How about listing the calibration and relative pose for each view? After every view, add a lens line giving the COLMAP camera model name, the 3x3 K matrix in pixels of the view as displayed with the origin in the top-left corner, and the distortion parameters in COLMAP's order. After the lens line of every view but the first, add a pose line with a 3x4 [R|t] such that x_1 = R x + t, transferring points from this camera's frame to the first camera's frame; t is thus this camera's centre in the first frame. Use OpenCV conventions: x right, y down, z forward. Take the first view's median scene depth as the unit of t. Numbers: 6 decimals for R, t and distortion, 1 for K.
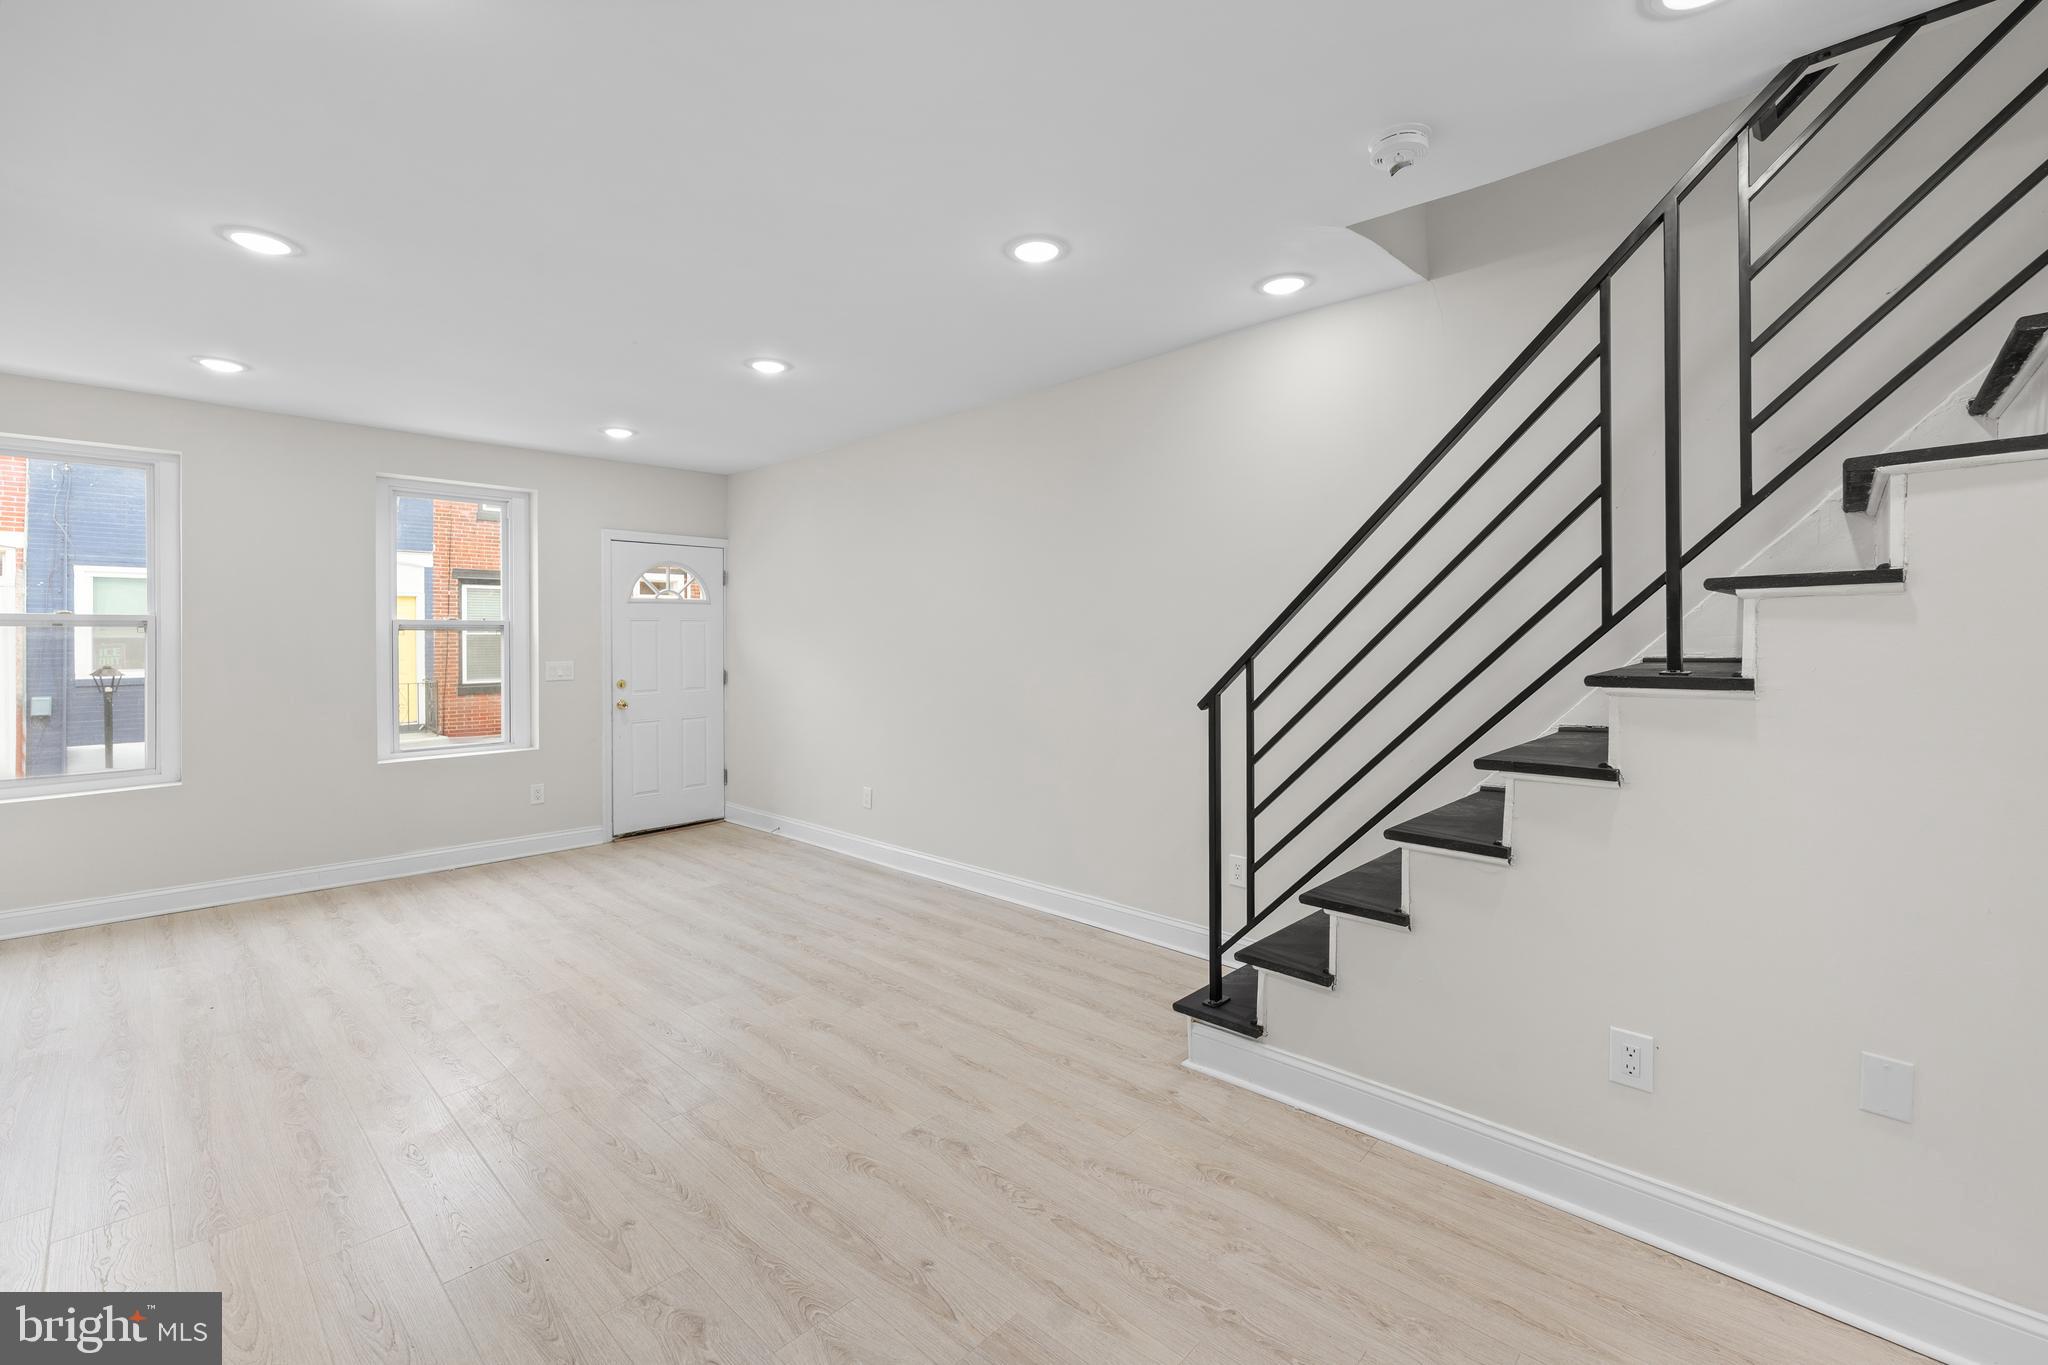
lens RADIAL K [[851.7, 0, 1012.9], [0, 851.7, 636.6], [0, 0, 1]] dist [0.000582, 0.000085]
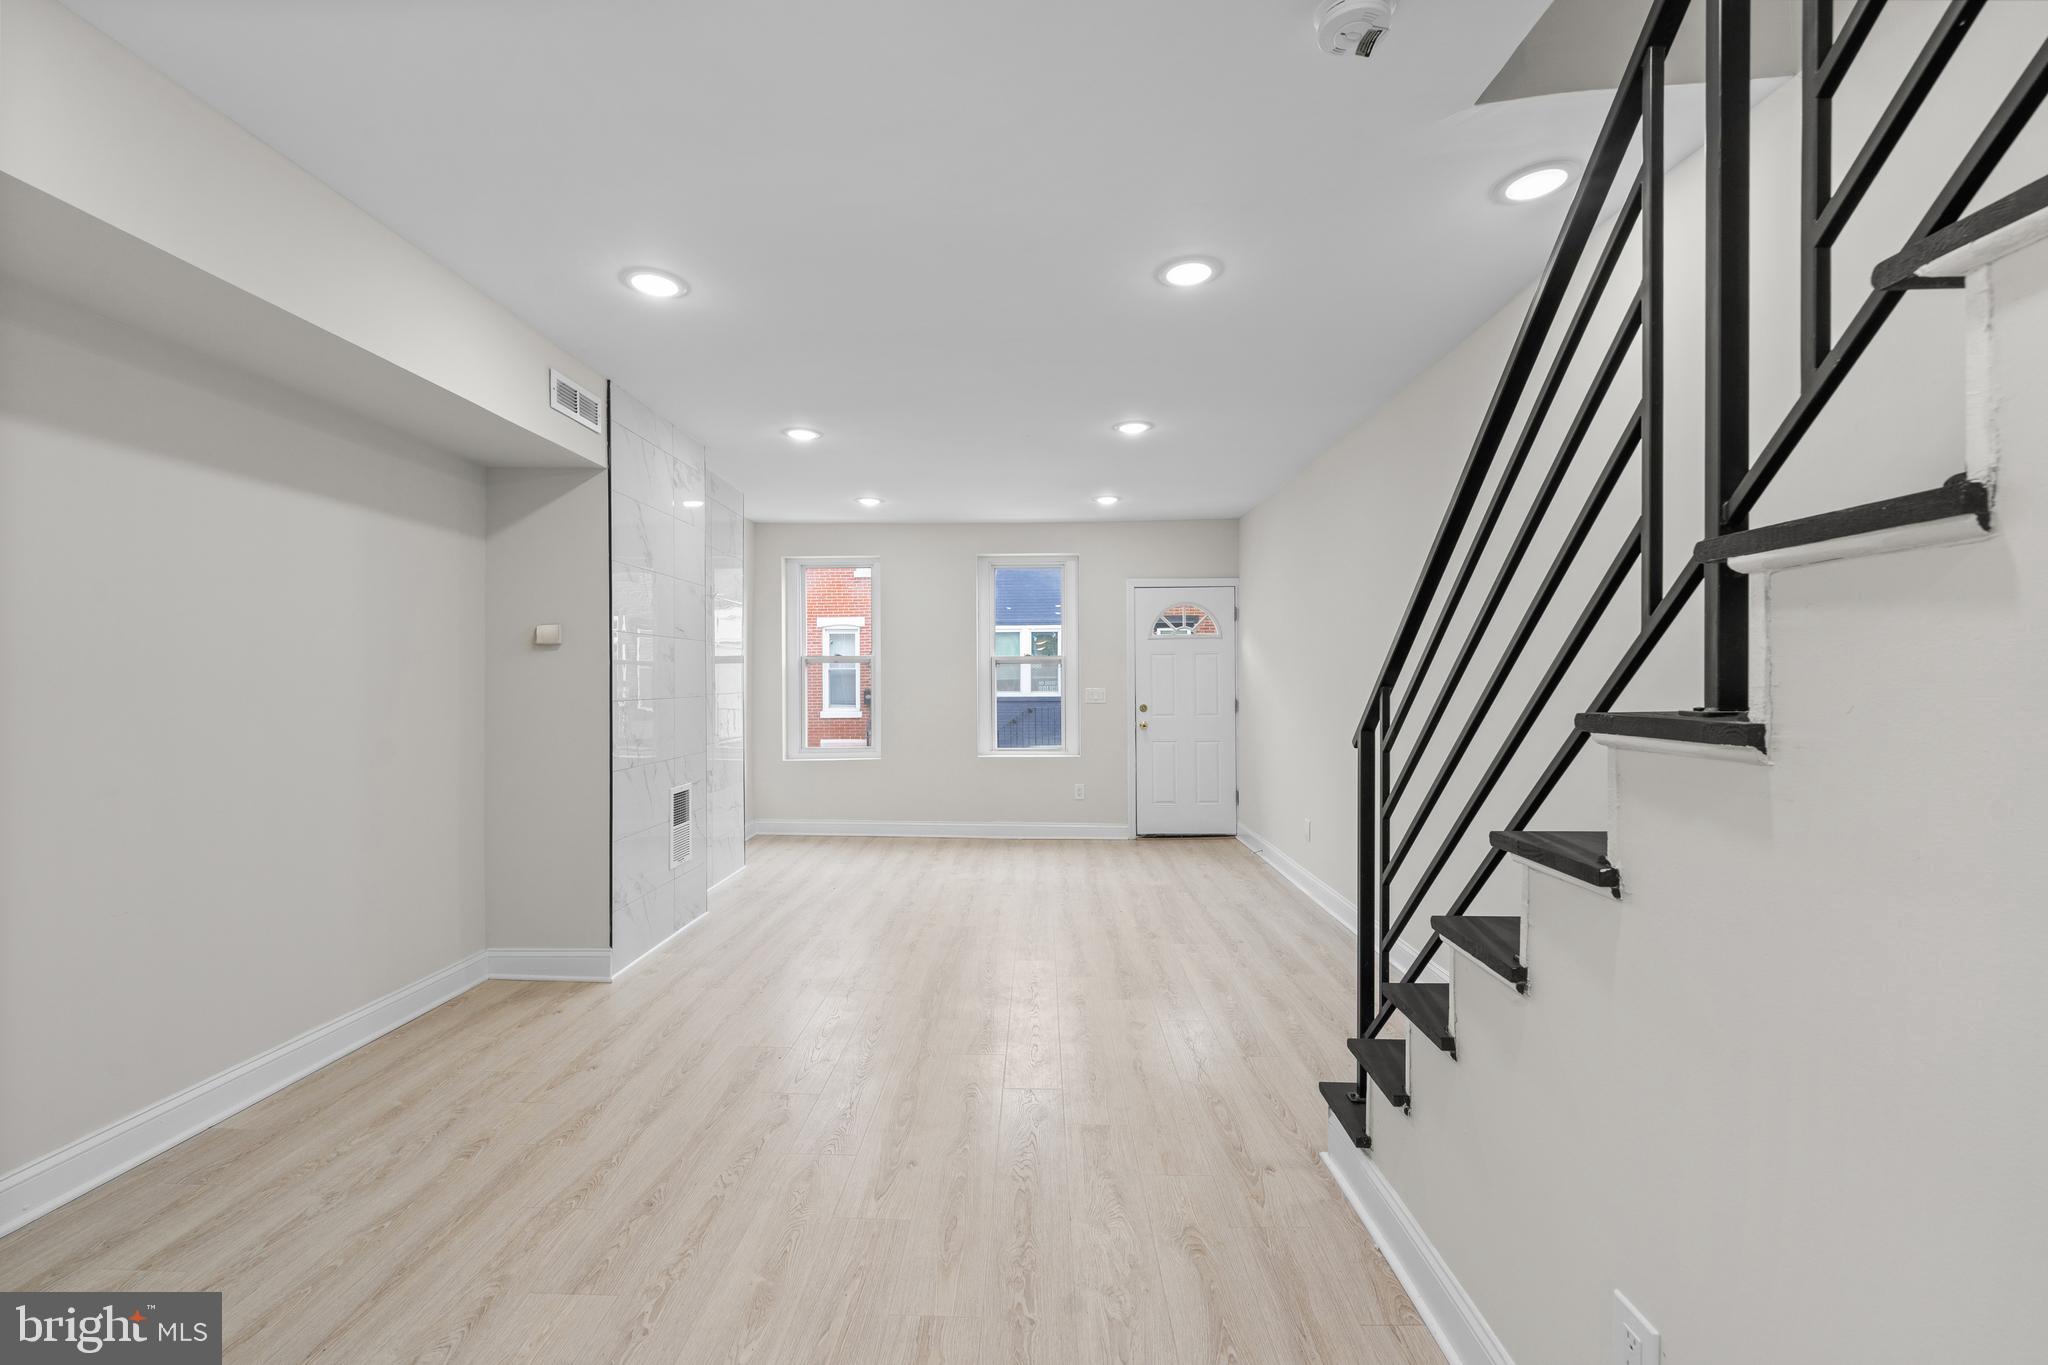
lens RADIAL K [[831.4, 0, 1021.8], [0, 831.4, 678.2], [0, 0, 1]] dist [-0.000757, -0.000396]
pose [[0.671215, 0.005711, -0.741241, 0.494745], [0.000221, 0.999969, 0.007905, 0.008545], [0.741263, -0.005470, 0.671192, 0.166971]]
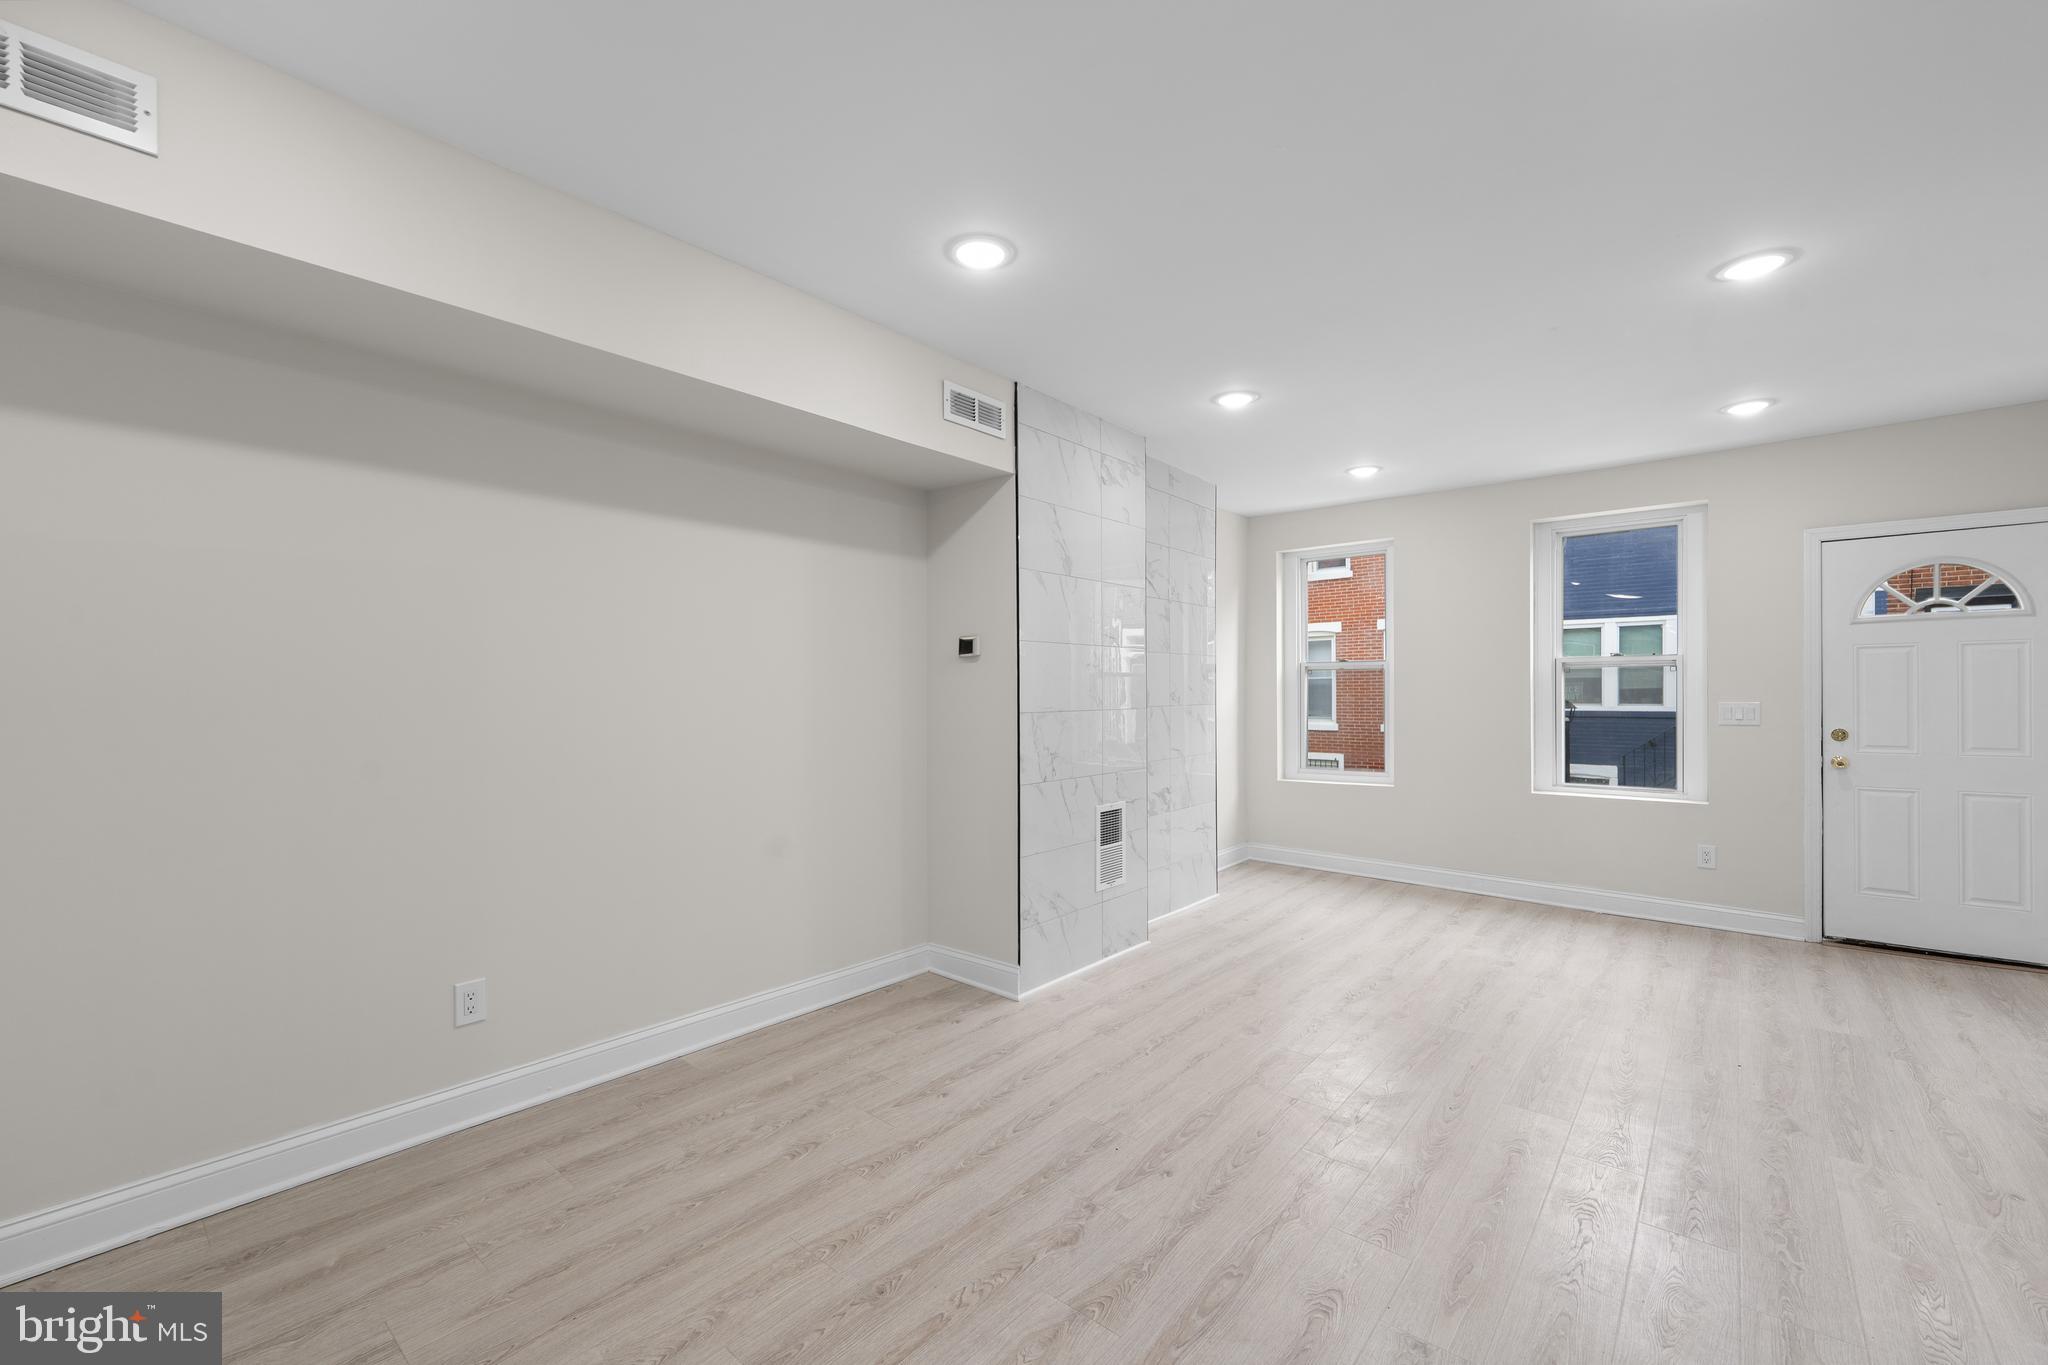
lens RADIAL K [[846.7, 0, 1016.7], [0, 846.7, 691.6], [0, 0, 1]] dist [-0.000565, -0.000203]
pose [[0.053915, 0.010365, -0.998492, 0.405574], [0.007486, 0.999914, 0.010784, 0.008749], [0.998517, -0.008056, 0.053833, 0.432769]]
